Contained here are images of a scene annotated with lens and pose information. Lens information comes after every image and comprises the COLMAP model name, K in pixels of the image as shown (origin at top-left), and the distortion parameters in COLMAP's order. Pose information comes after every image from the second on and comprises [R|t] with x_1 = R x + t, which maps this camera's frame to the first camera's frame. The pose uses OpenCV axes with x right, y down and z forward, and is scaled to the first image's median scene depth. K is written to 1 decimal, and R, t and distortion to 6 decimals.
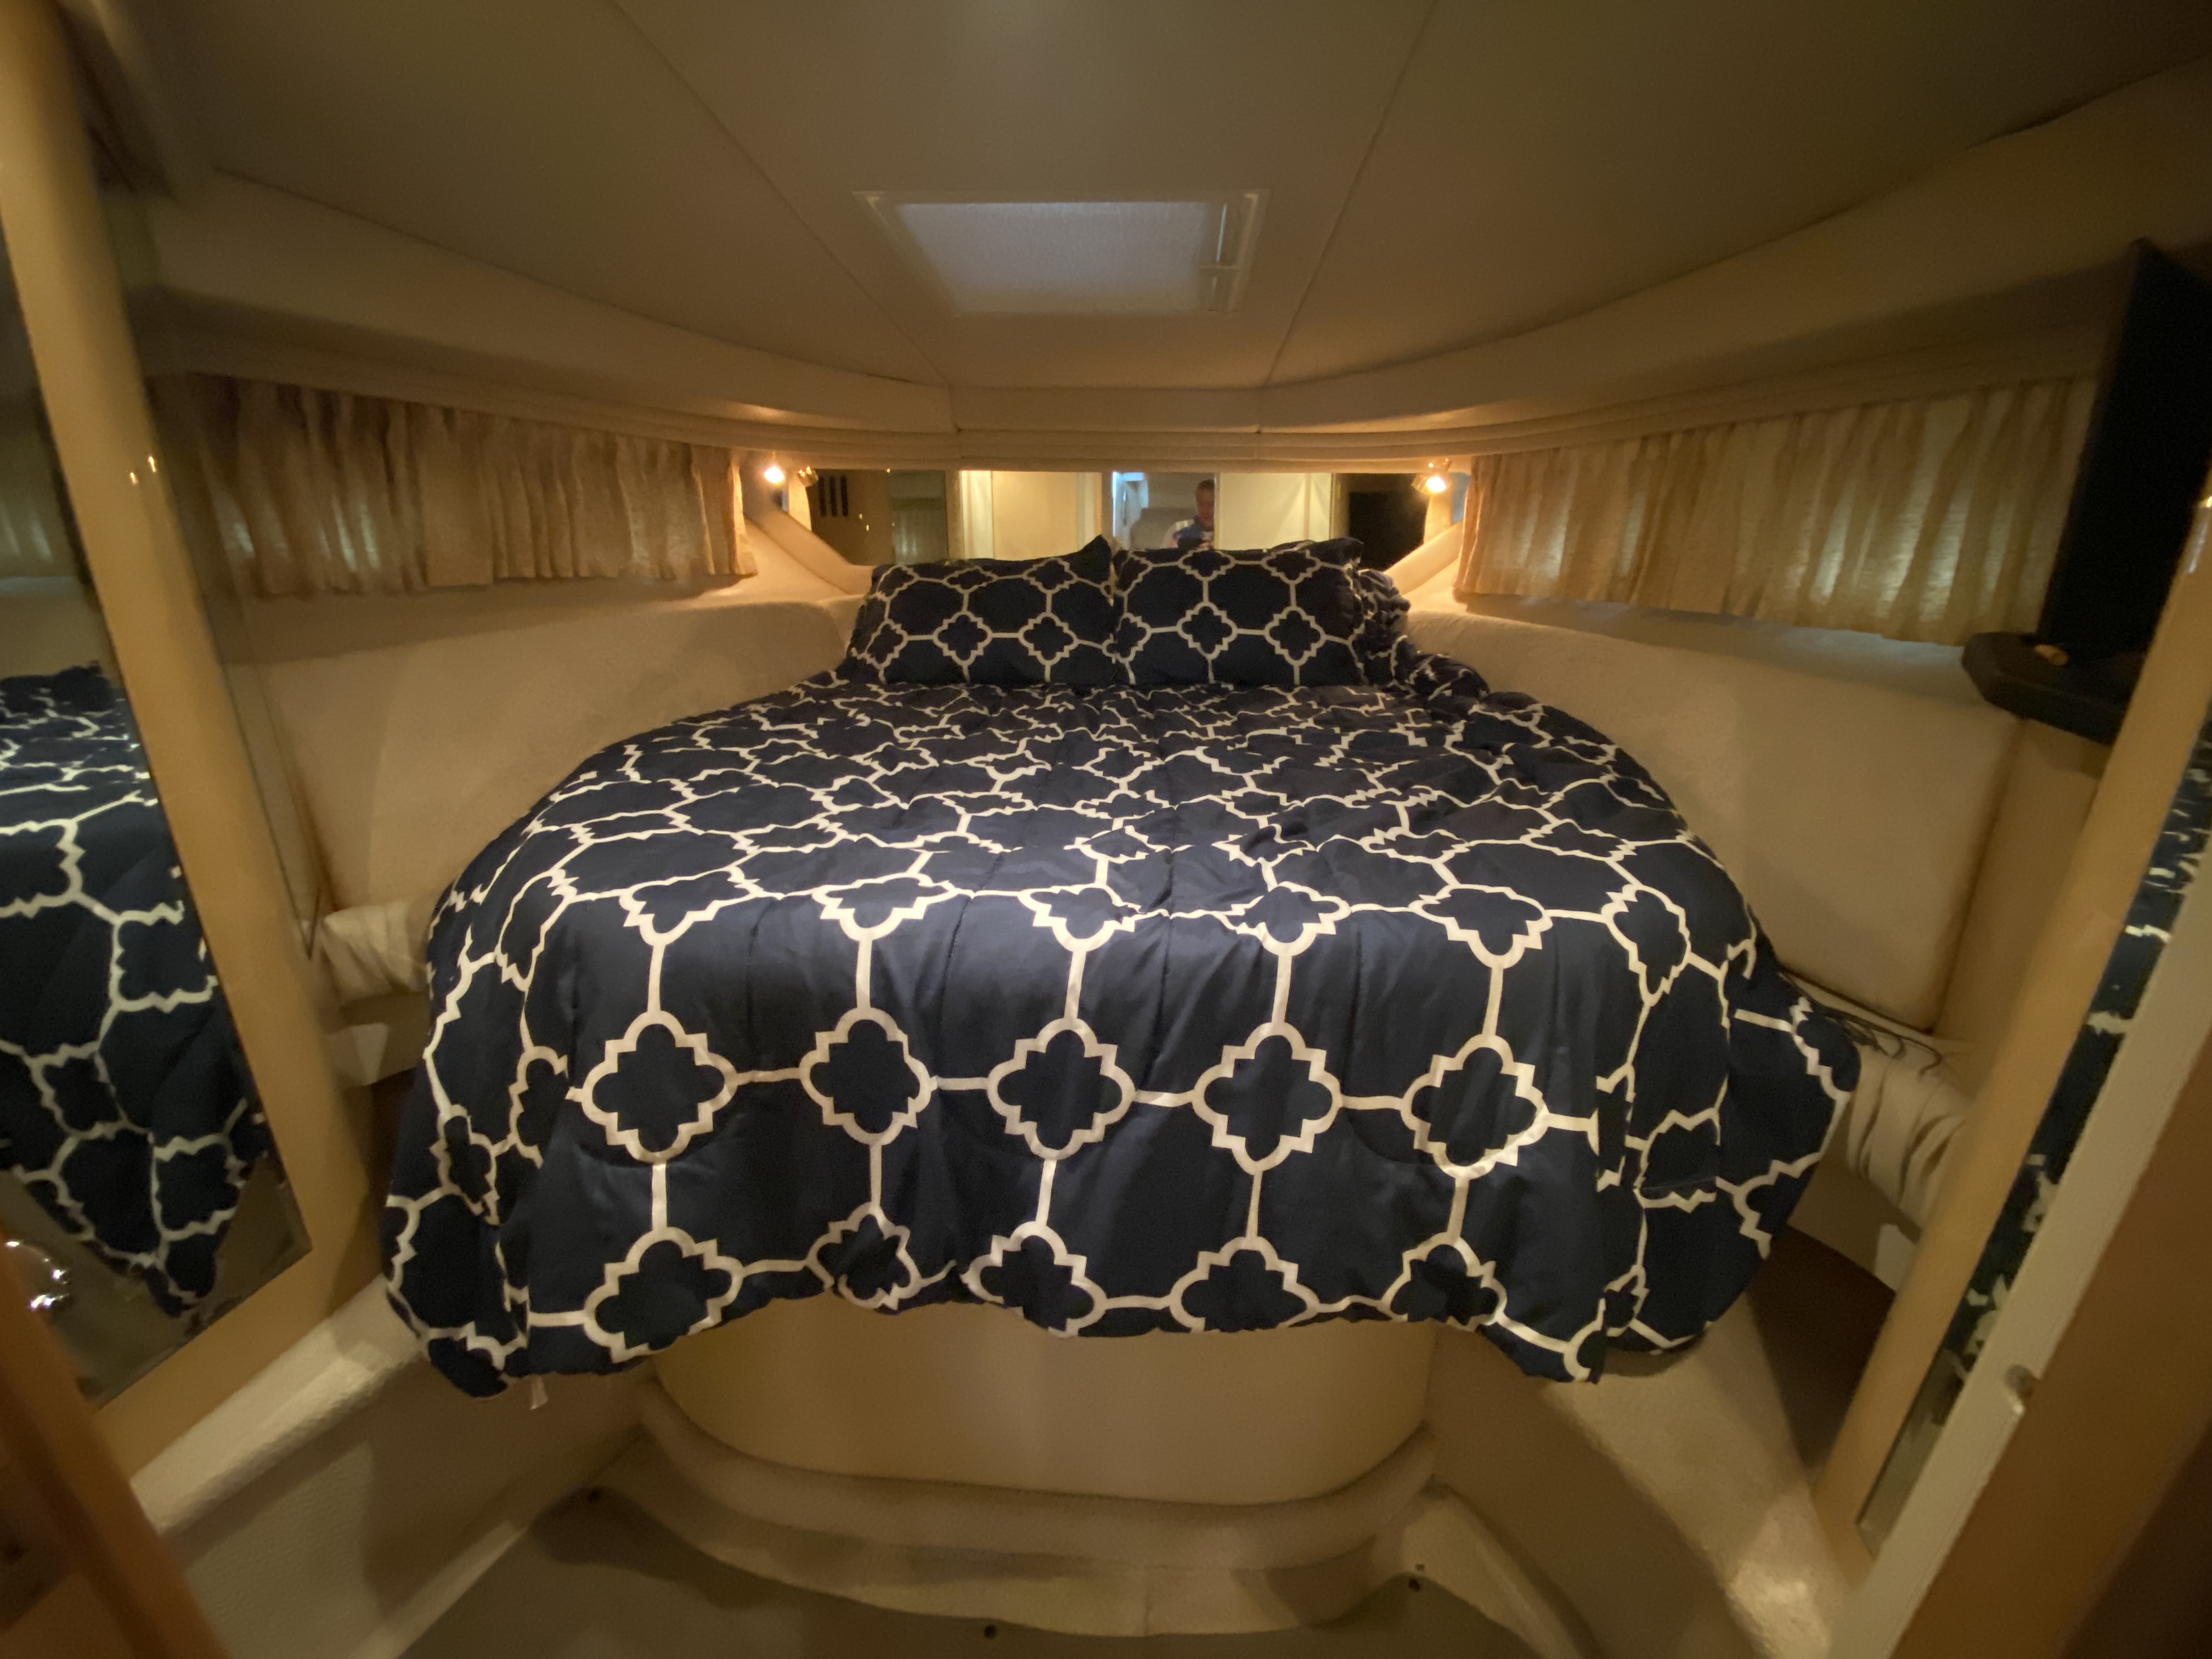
lens RADIAL K [[940.5, 0, 1079.2], [0, 940.5, 872.1], [0, 0, 1]] dist [0.000528, -0.014176]
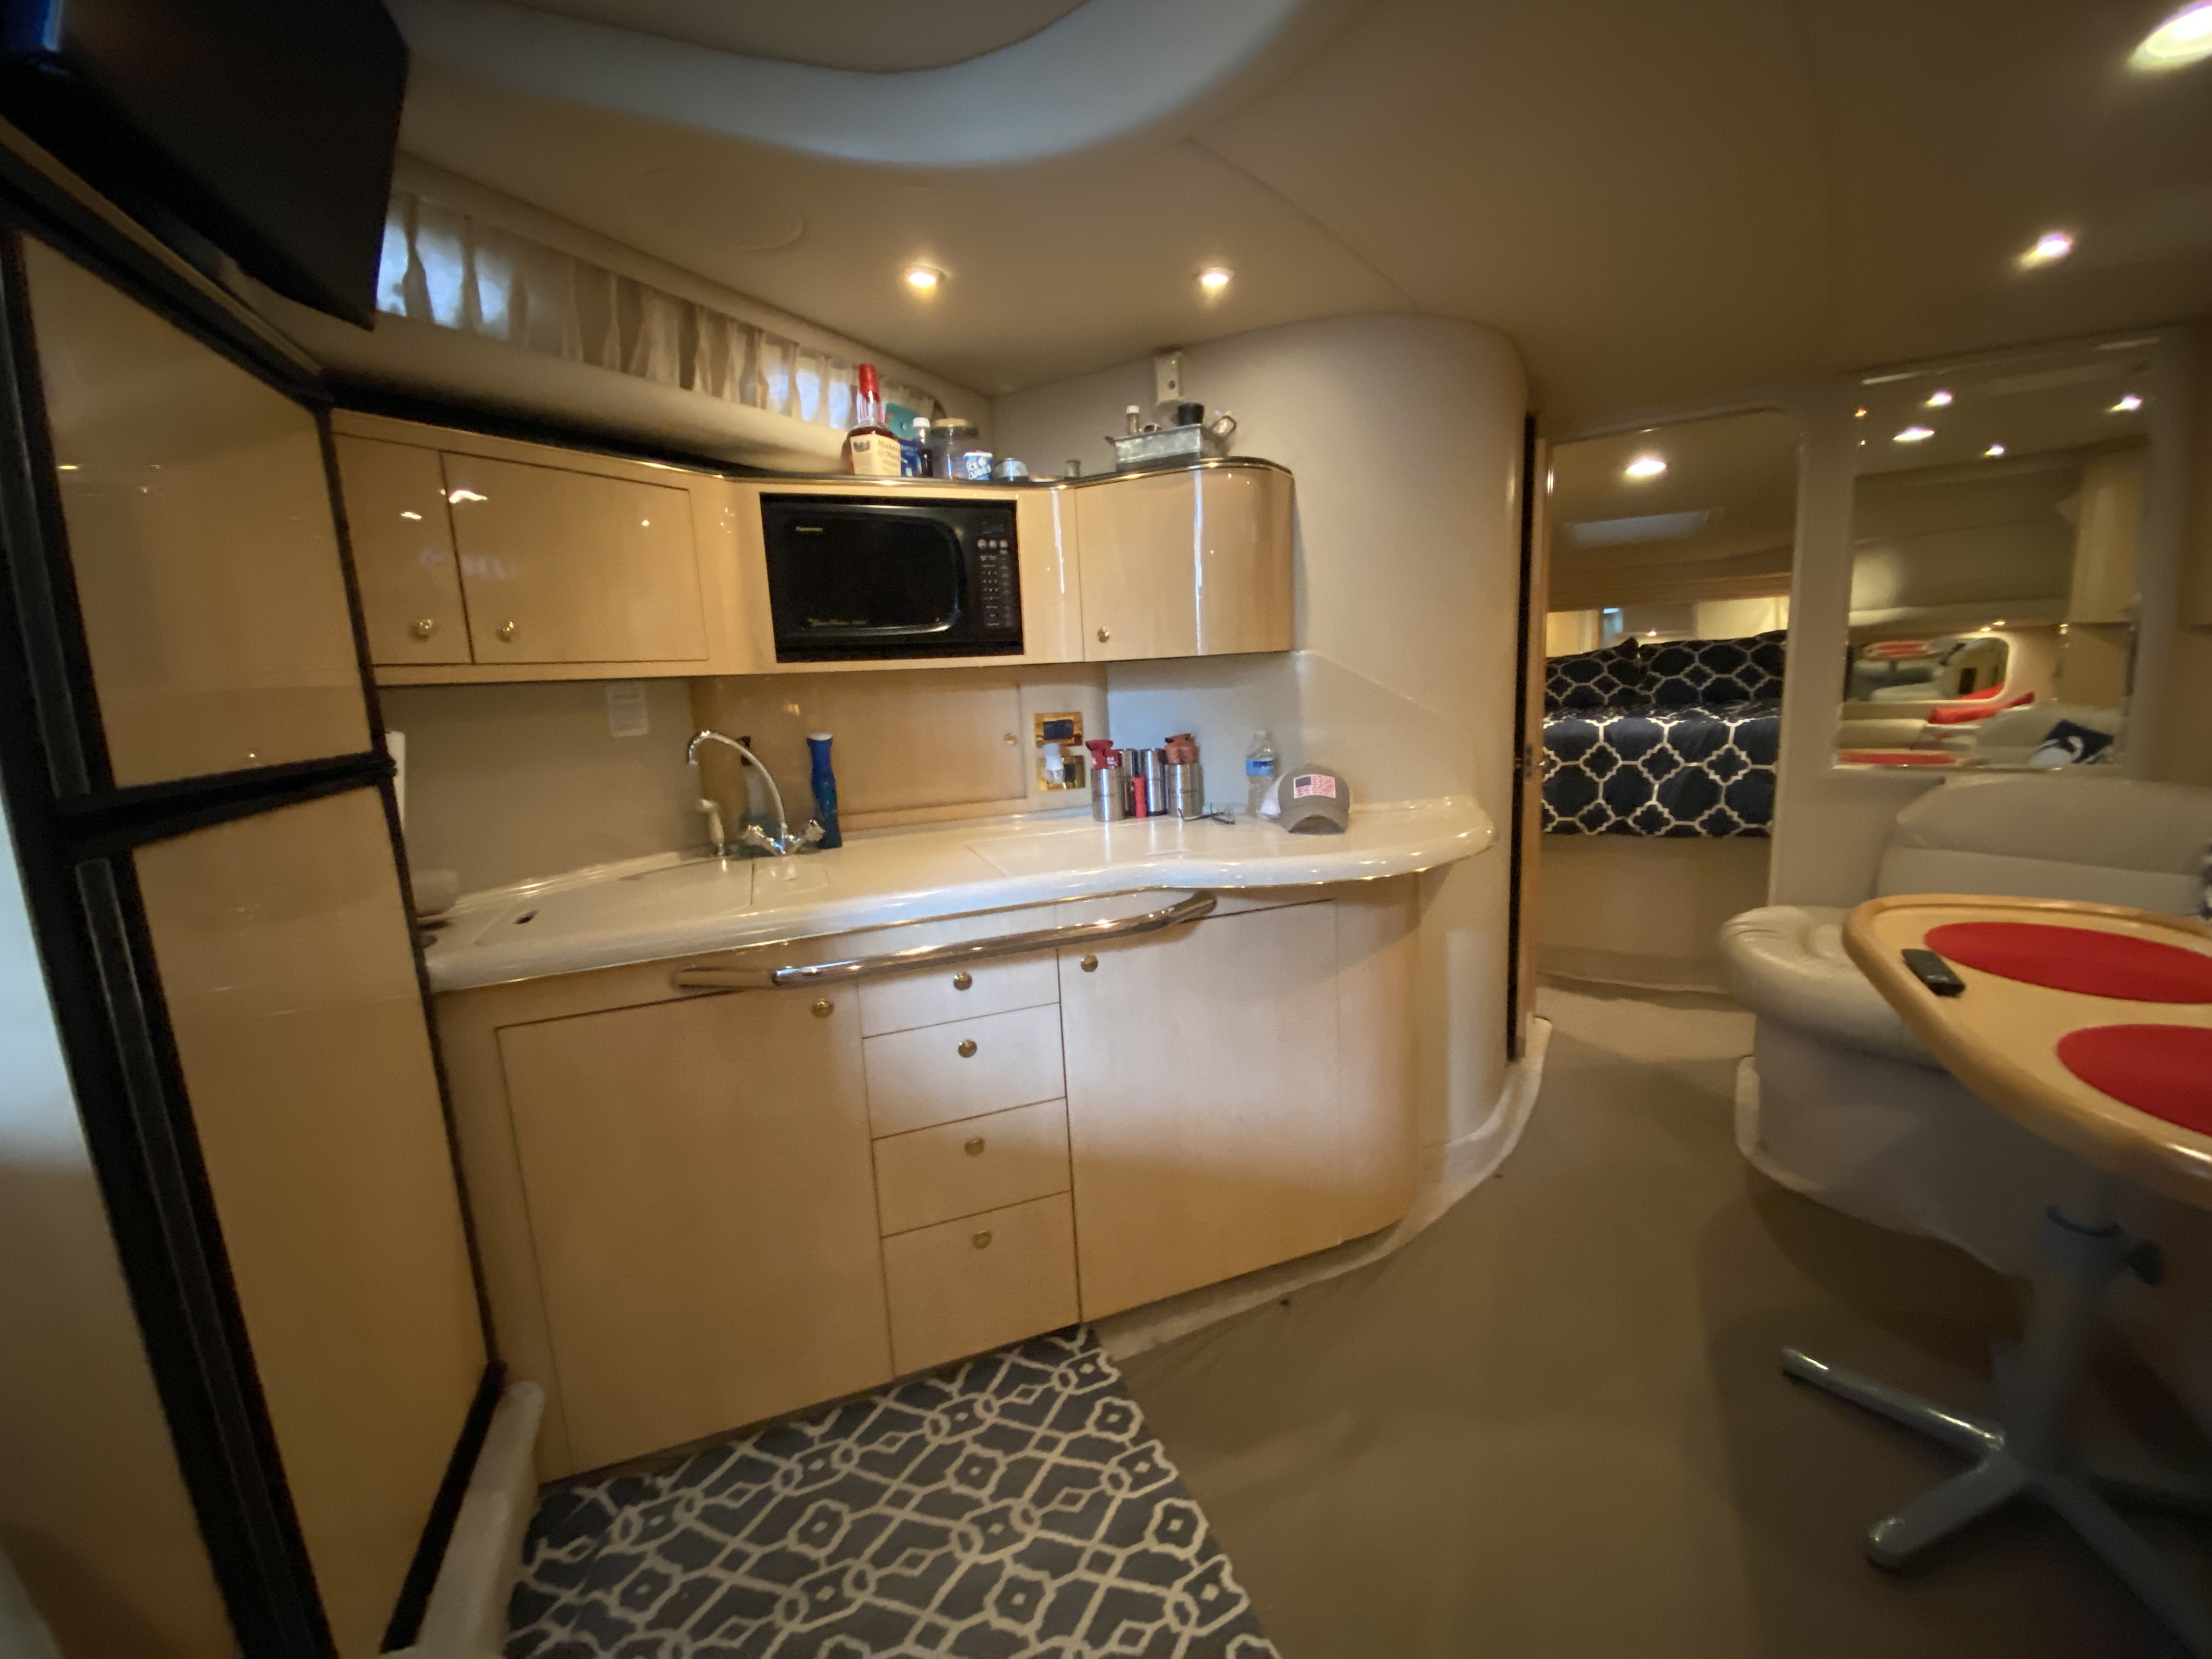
lens RADIAL K [[880.6, 0, 1107.6], [0, 880.6, 823.4], [0, 0, 1]] dist [-0.001178, -0.011258]
pose [[0.903807, 0.024404, -0.427244, -0.497041], [-0.100346, 0.982623, -0.156149, 1.203053], [0.416009, 0.184001, 0.890550, -2.905623]]
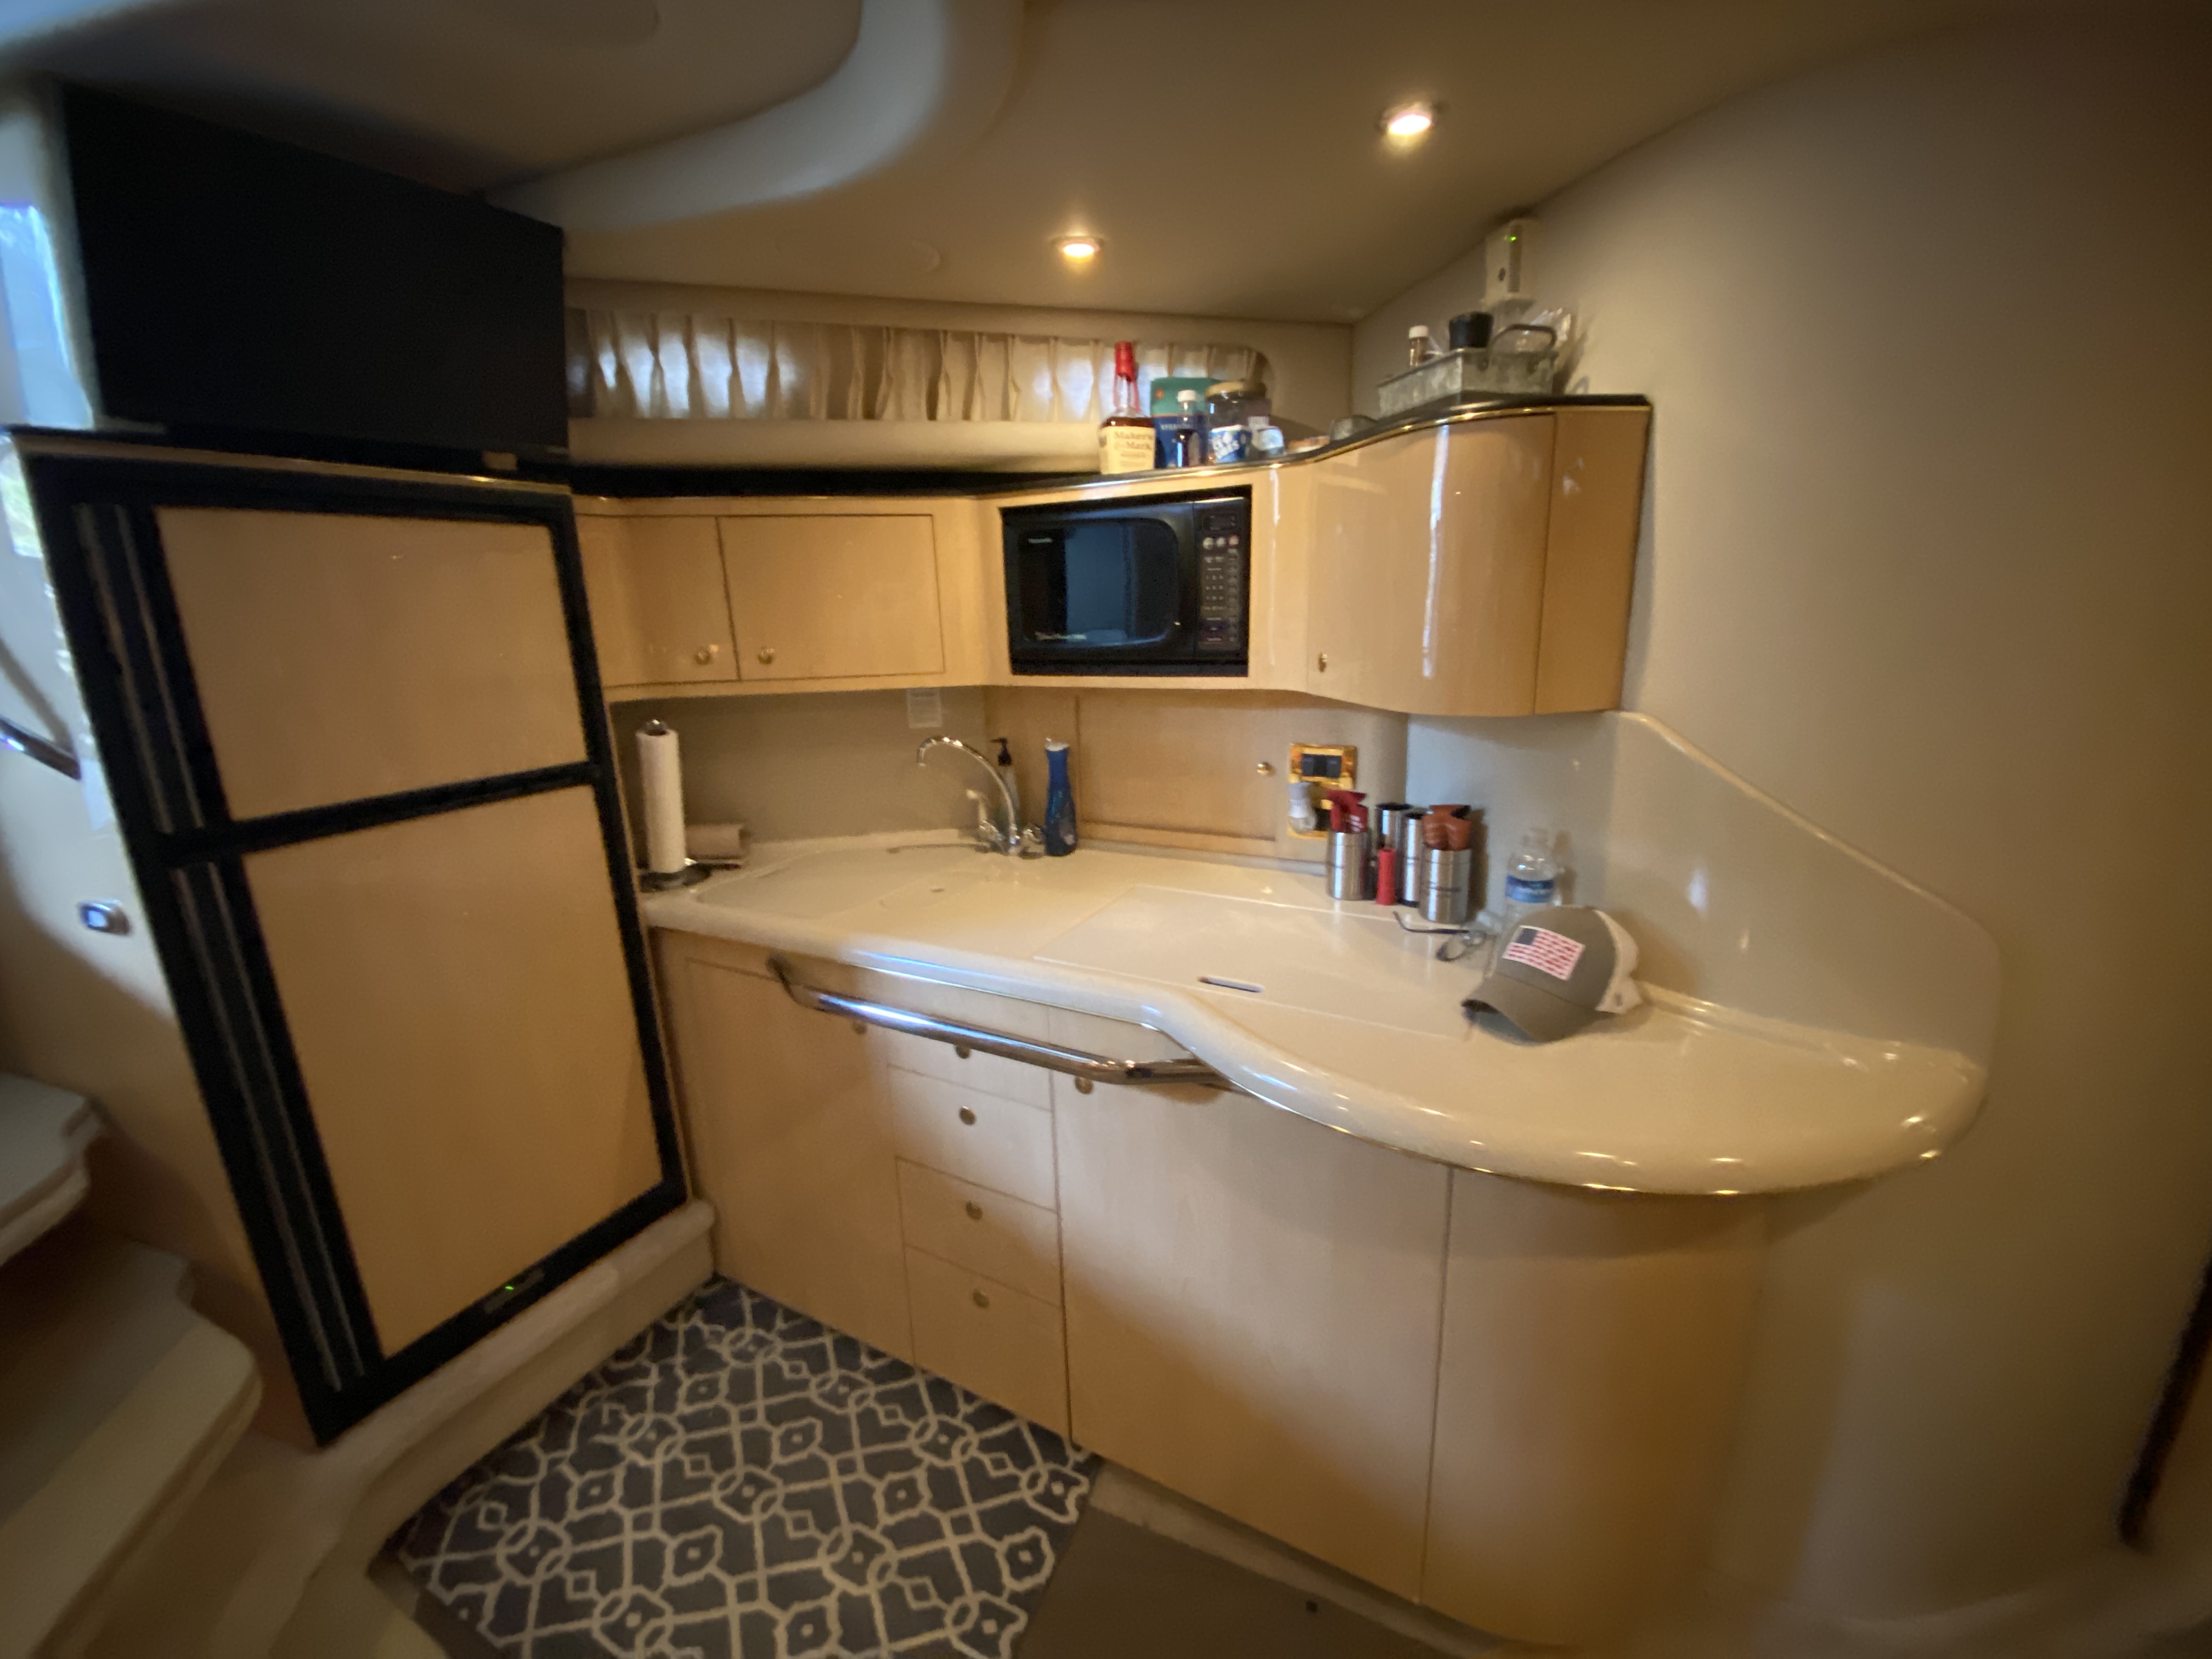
lens RADIAL K [[880.6, 0, 1107.6], [0, 880.6, 823.4], [0, 0, 1]] dist [-0.001178, -0.011258]
pose [[0.288002, 0.218547, -0.932358, -0.024207], [-0.305129, 0.943808, 0.126977, 0.649850], [0.907717, 0.247920, 0.338504, -1.976692]]
